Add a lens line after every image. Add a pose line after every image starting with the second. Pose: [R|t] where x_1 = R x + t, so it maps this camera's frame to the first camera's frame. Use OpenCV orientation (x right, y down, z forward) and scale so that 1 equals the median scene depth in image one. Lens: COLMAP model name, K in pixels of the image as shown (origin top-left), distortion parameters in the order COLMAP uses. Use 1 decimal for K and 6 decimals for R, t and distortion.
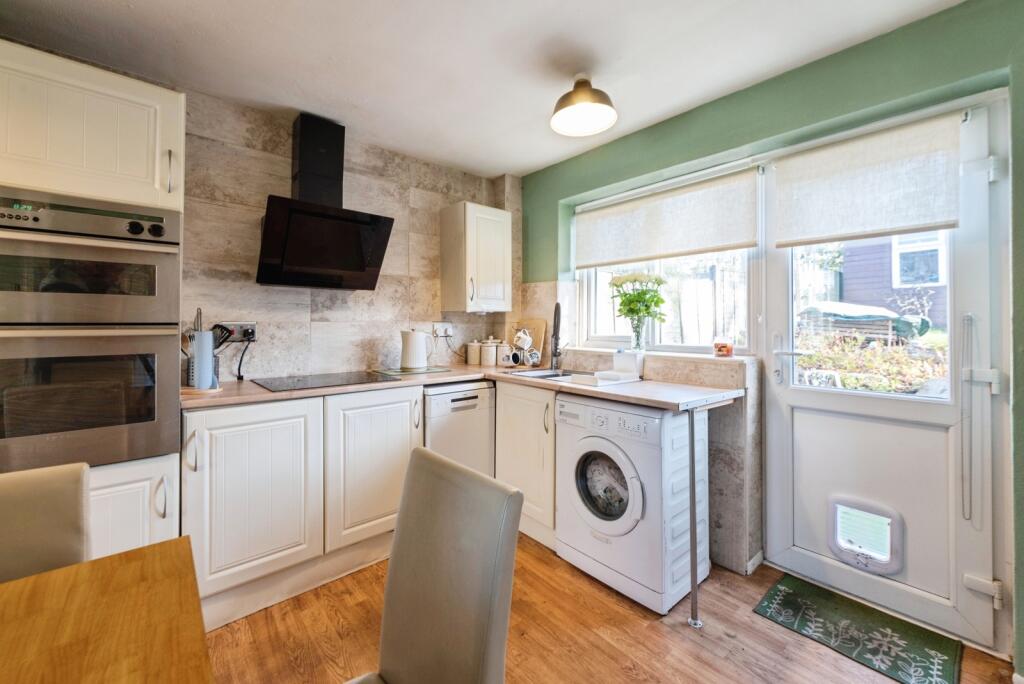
lens RADIAL K [[411.2, 0, 550.1], [0, 411.2, 323.8], [0, 0, 1]] dist [0.000681, 0.000135]
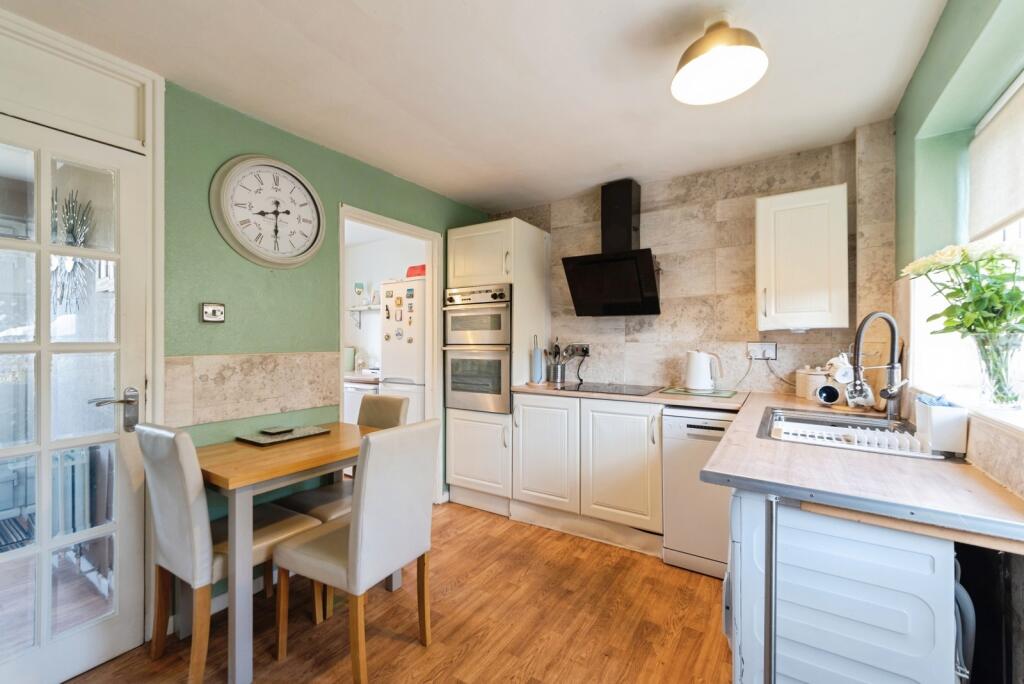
lens RADIAL K [[424.7, 0, 512.0], [0, 424.7, 342.0], [0, 0, 1]] dist [-0.000201, -0.000055]
pose [[0.230777, 0.002165, -0.973004, 0.597078], [0.002532, 0.999993, 0.002825, -0.010872], [0.973003, -0.003116, 0.230770, 0.359625]]
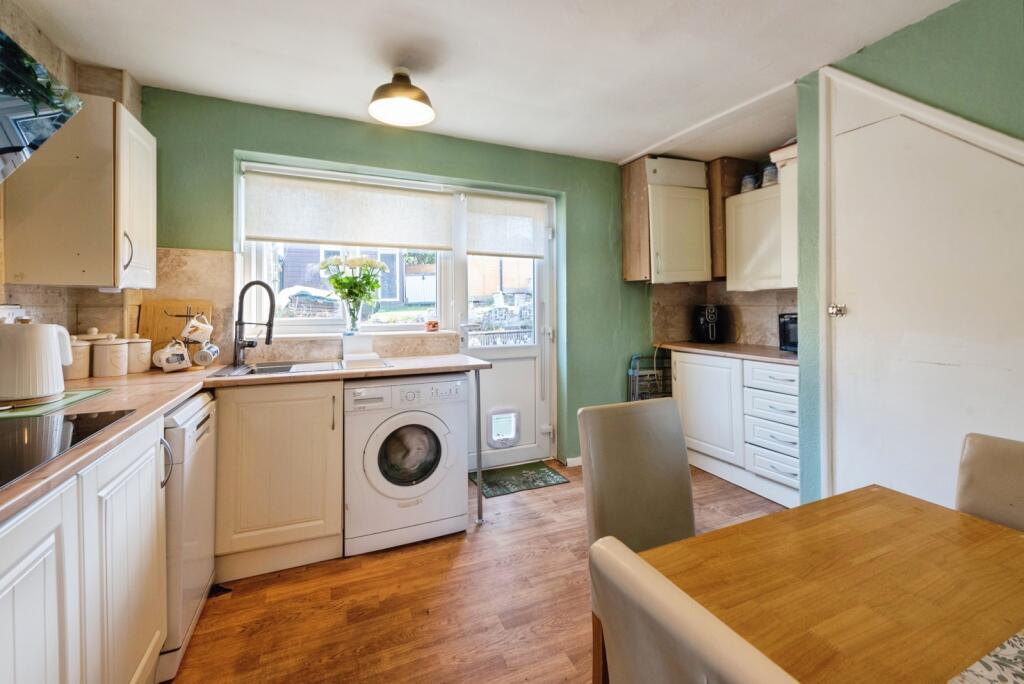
lens RADIAL K [[395.9, 0, 490.3], [0, 395.9, 307.2], [0, 0, 1]] dist [0.000137, -0.000022]
pose [[0.375821, -0.007197, 0.926664, -0.611397], [0.001454, 0.999973, 0.007177, -0.005112], [-0.926691, -0.001350, 0.375821, 0.327140]]
